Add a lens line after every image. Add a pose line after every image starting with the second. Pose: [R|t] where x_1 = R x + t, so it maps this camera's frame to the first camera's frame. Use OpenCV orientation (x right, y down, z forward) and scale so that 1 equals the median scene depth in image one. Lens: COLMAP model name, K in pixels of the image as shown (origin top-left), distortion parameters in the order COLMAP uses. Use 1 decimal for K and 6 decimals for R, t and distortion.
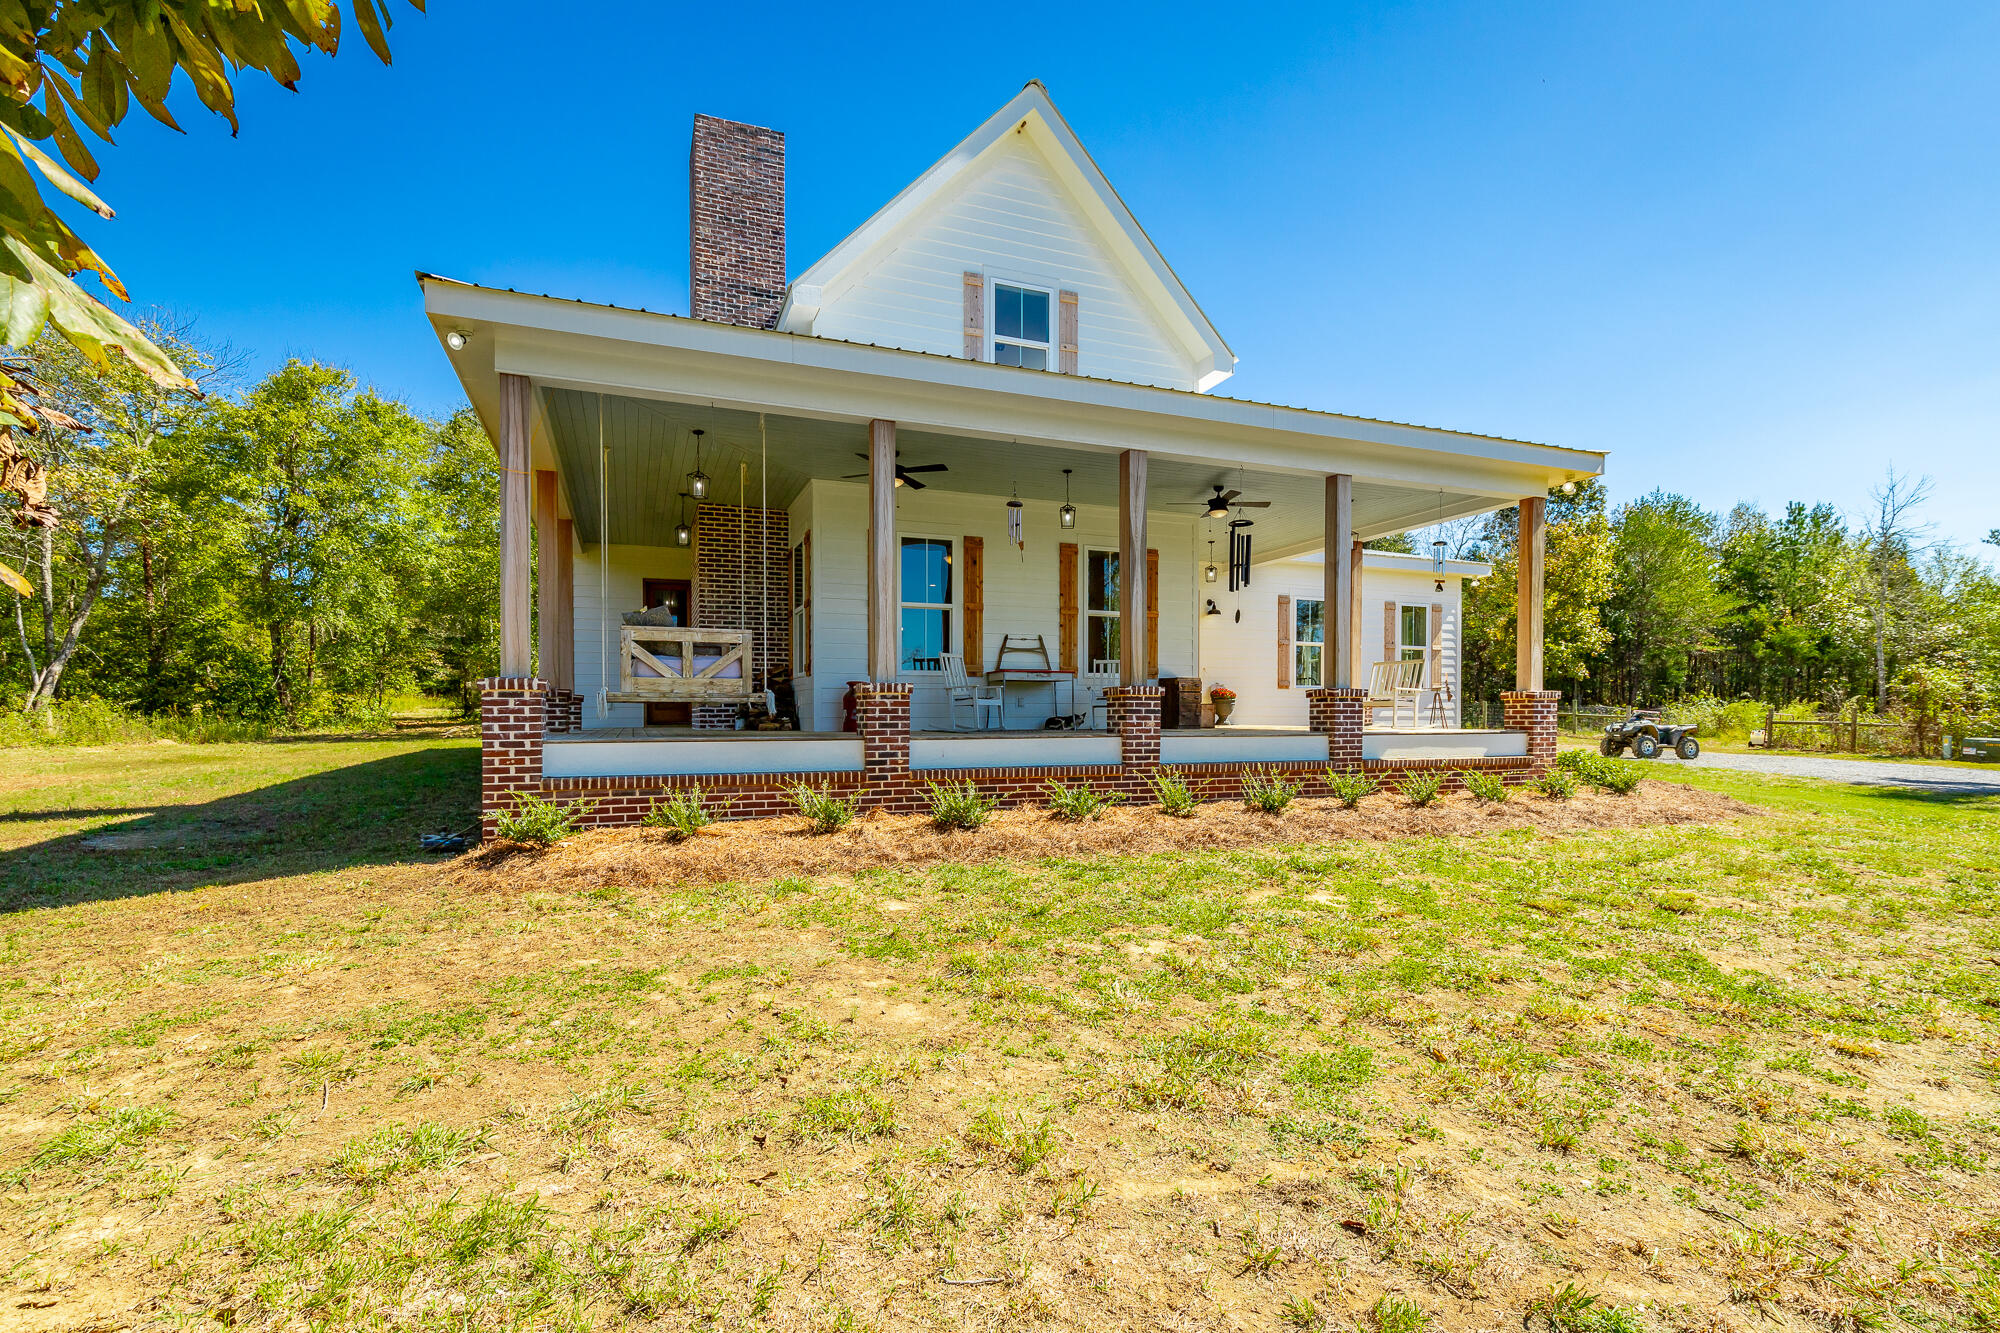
lens RADIAL K [[924.5, 0, 996.9], [0, 924.5, 722.8], [0, 0, 1]] dist [0.002714, 0.000146]
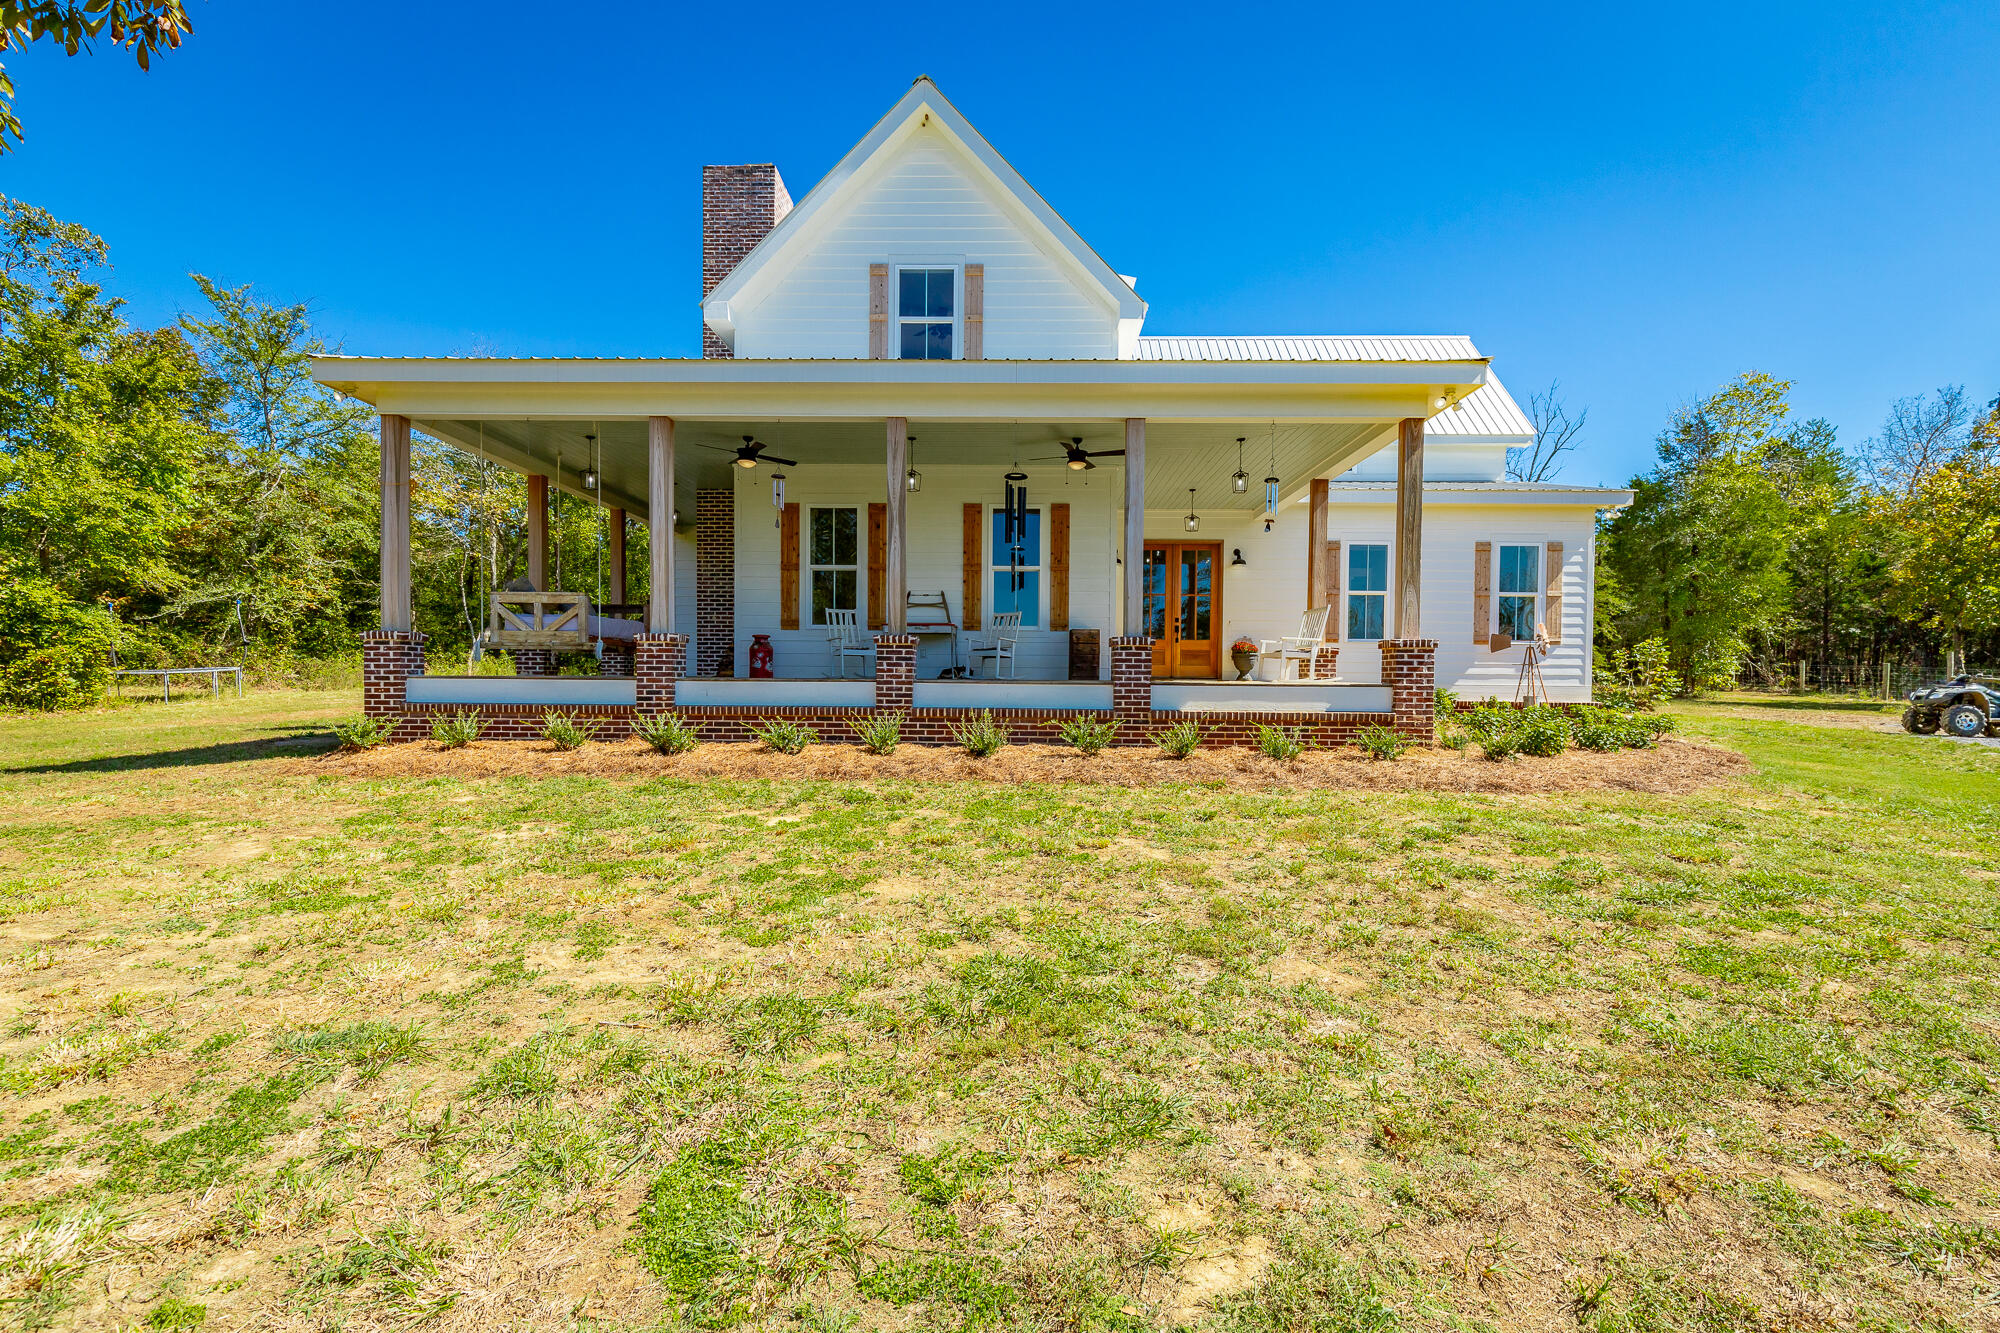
lens RADIAL K [[893.0, 0, 997.5], [0, 893.0, 692.5], [0, 0, 1]] dist [0.000095, 0.000430]
pose [[0.918606, 0.017663, -0.394779, 0.526983], [-0.013641, 0.999823, 0.012992, 0.009081], [0.394939, -0.006550, 0.918684, 0.072323]]
